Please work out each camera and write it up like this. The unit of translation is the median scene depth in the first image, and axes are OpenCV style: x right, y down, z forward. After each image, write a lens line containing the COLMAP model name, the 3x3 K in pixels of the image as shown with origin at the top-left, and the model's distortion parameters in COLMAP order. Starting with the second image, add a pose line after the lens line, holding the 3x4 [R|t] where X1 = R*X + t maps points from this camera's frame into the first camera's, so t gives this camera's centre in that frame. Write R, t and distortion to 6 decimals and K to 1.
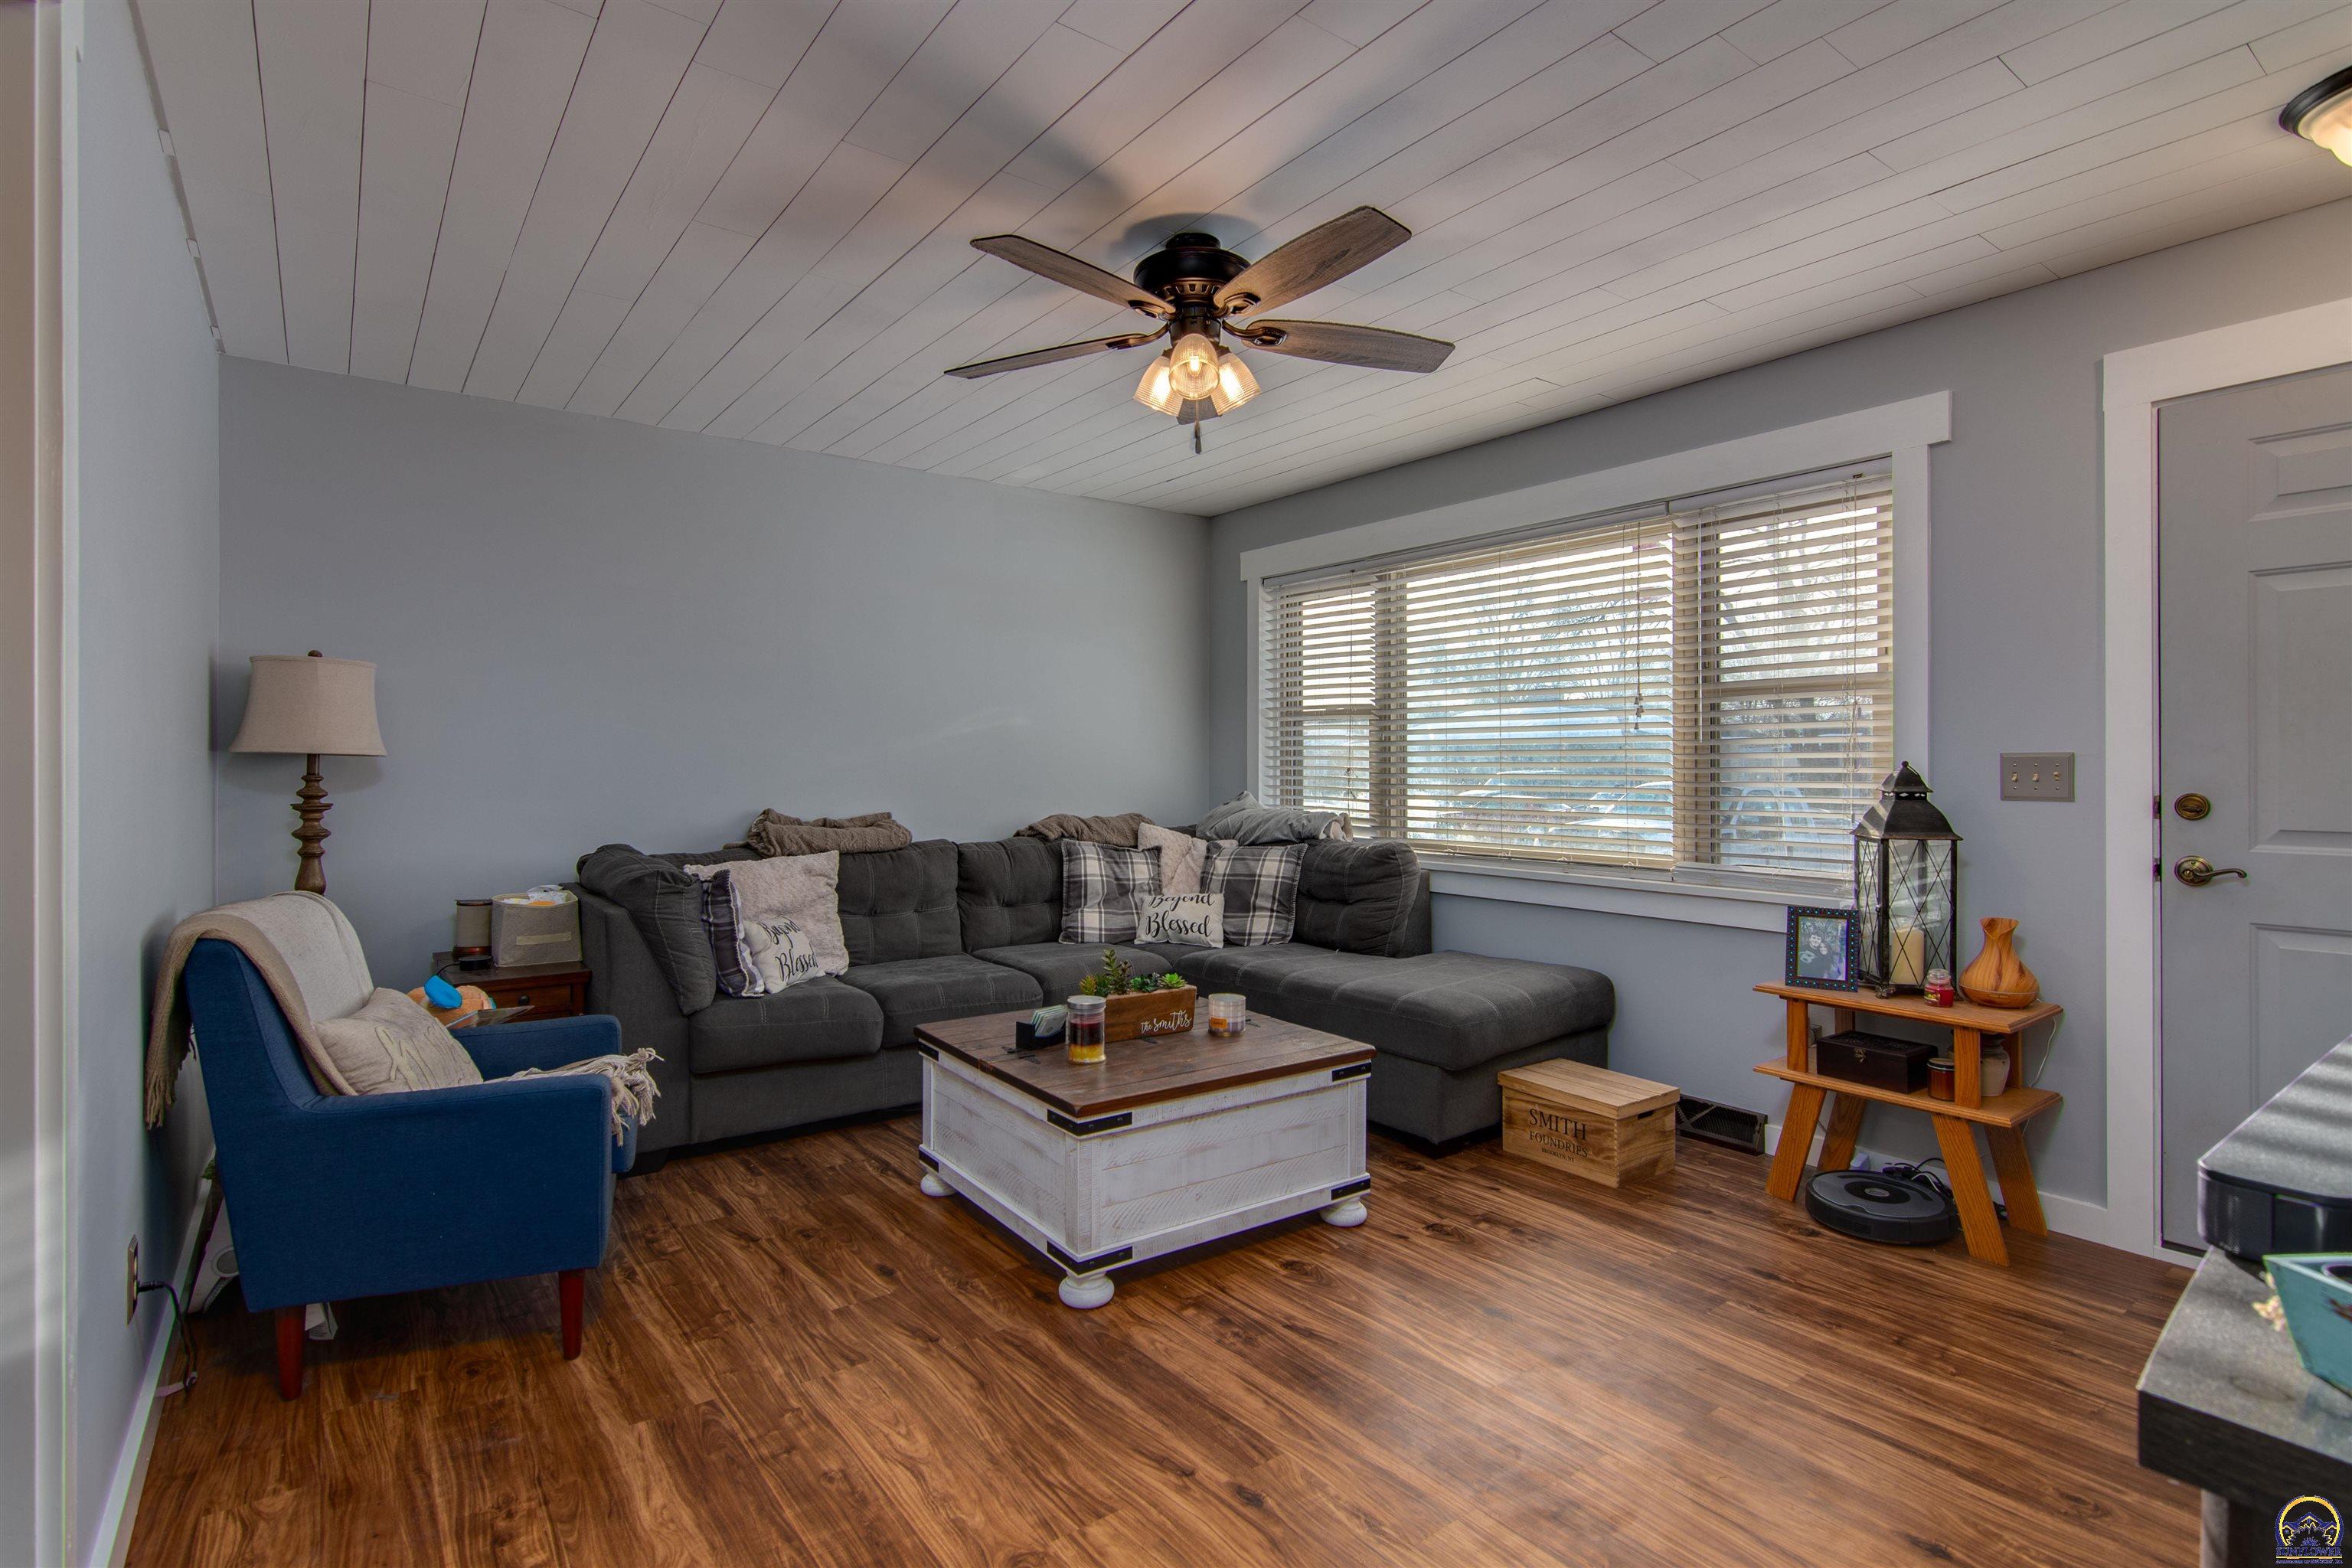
lens RADIAL K [[1147.6, 0, 1176.0], [0, 1147.6, 784.0], [0, 0, 1]] dist [0.002178, 0.000526]
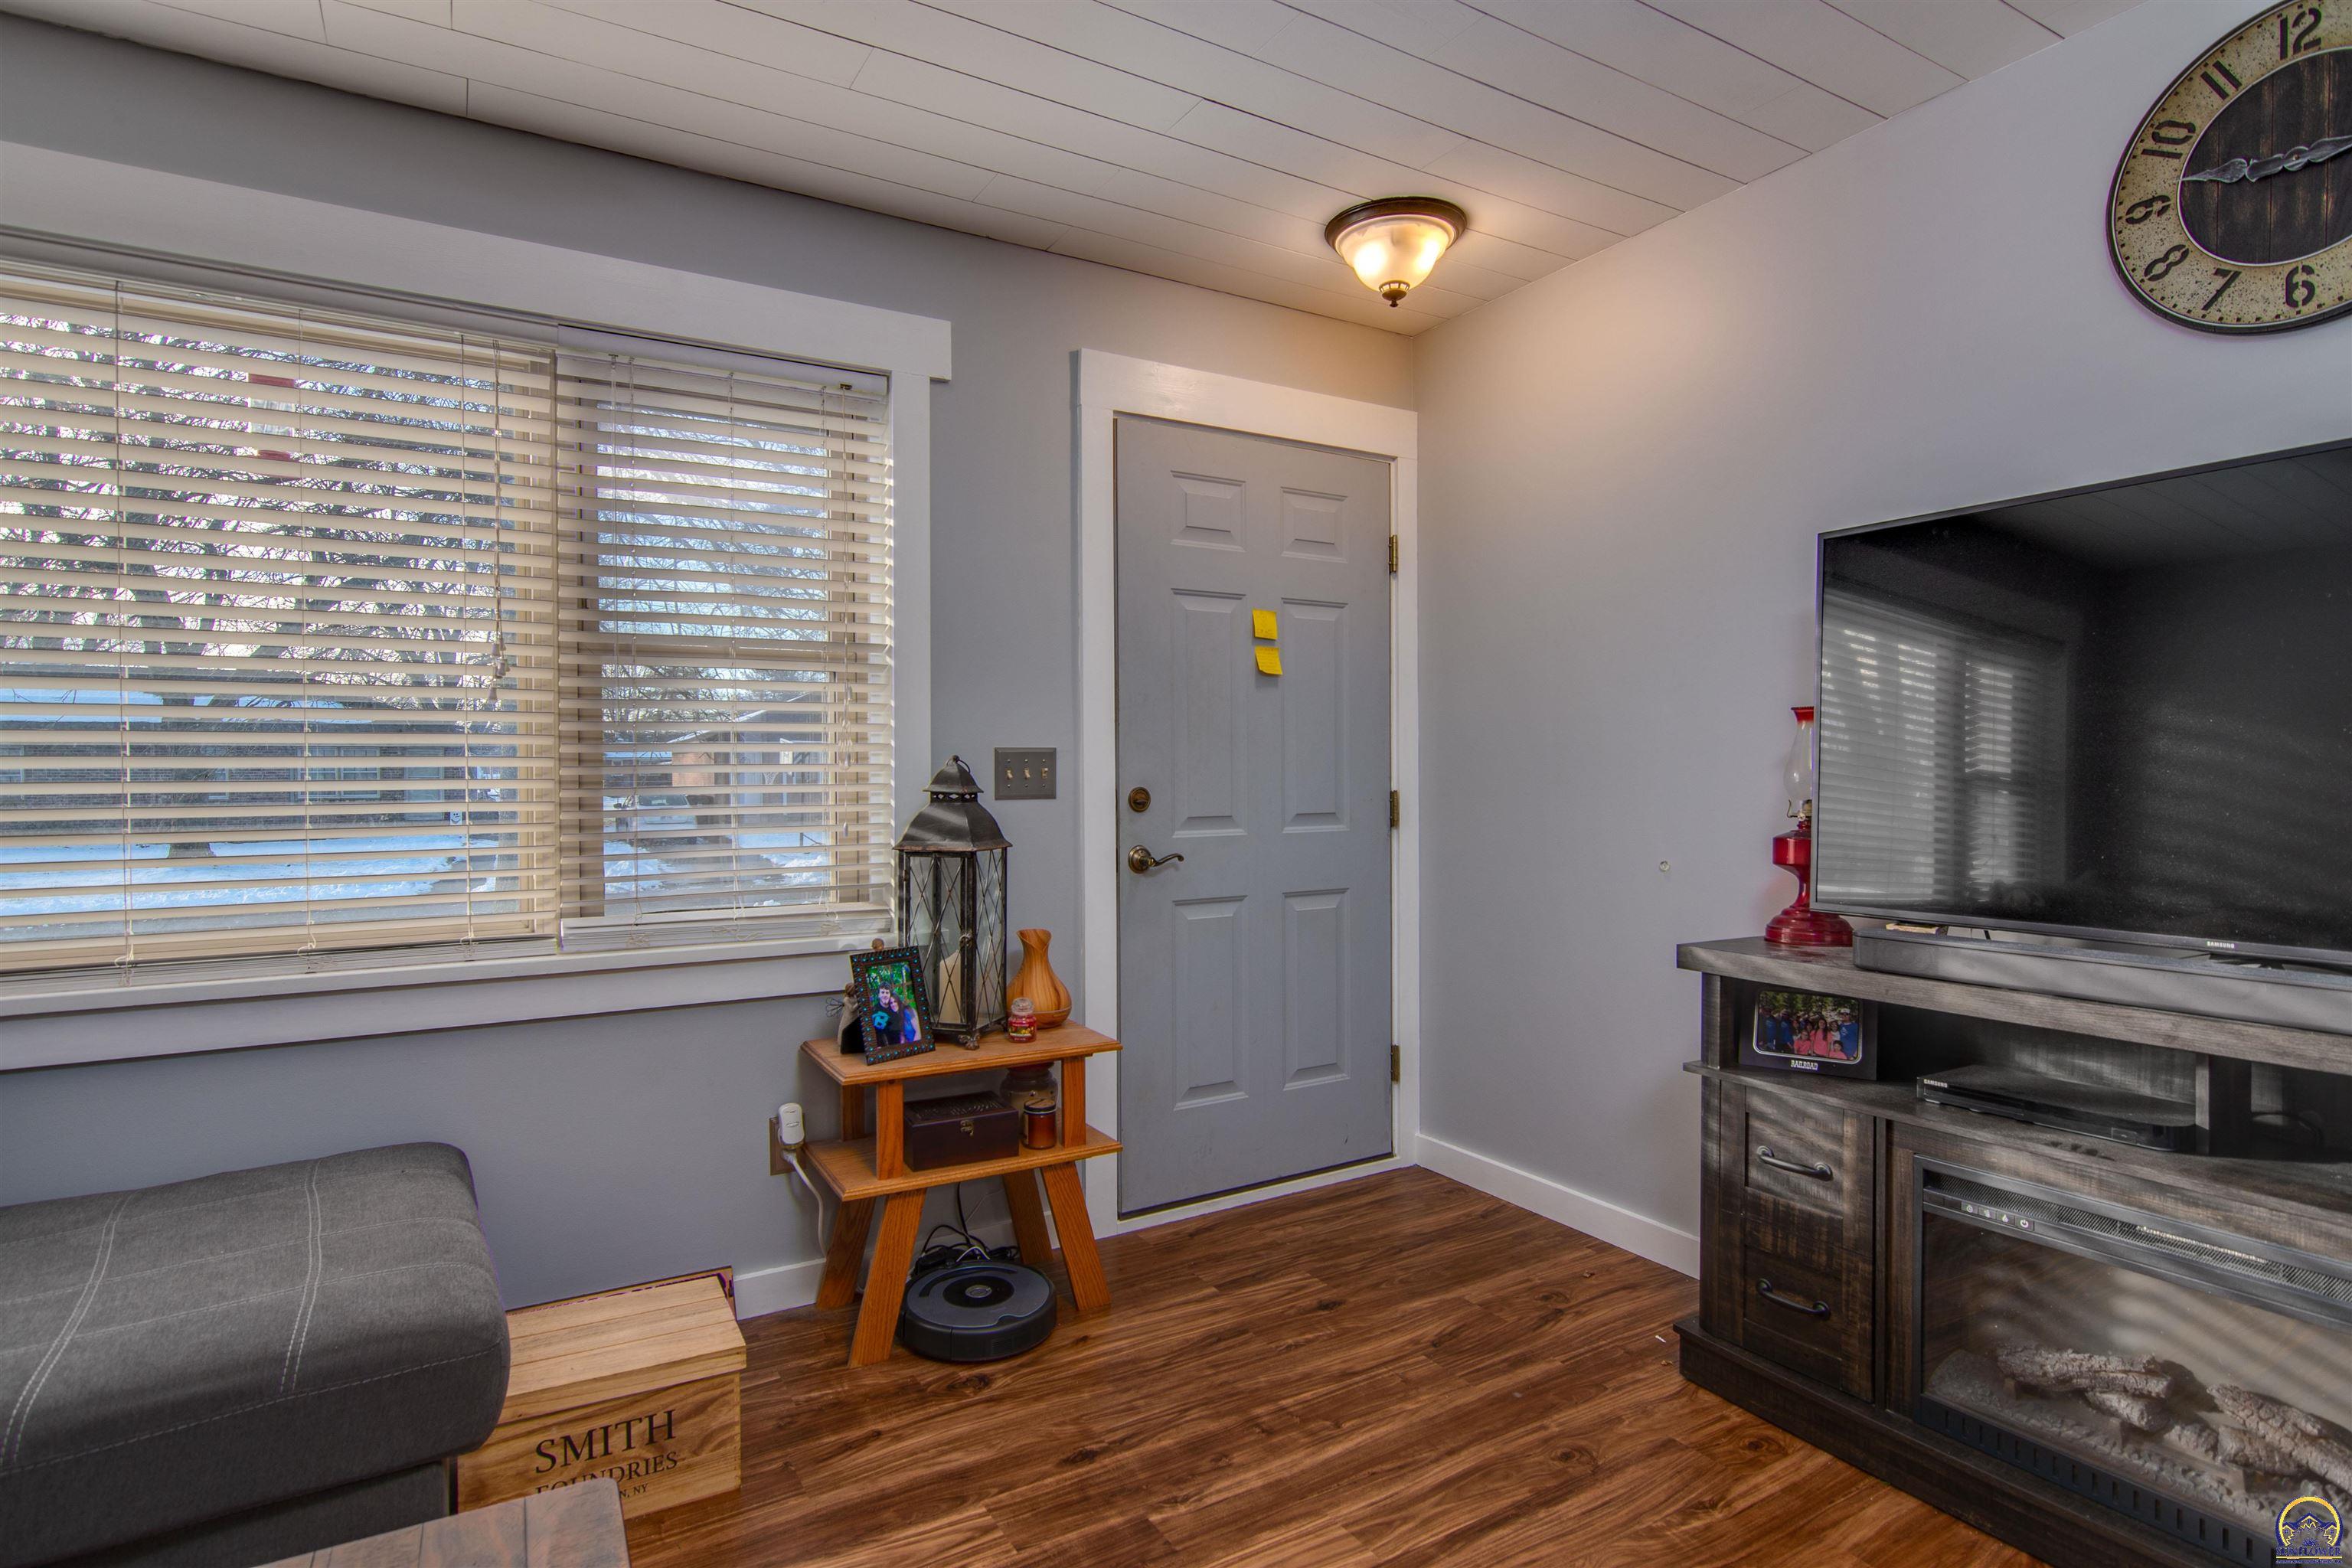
lens RADIAL K [[1205.2, 0, 1176.0], [0, 1205.2, 784.0], [0, 0, 1]] dist [0.000553, -0.001859]
pose [[0.104581, -0.010951, 0.994456, -0.217210], [0.023422, 0.999689, 0.008545, -0.003431], [-0.994241, 0.022399, 0.104805, 0.794124]]
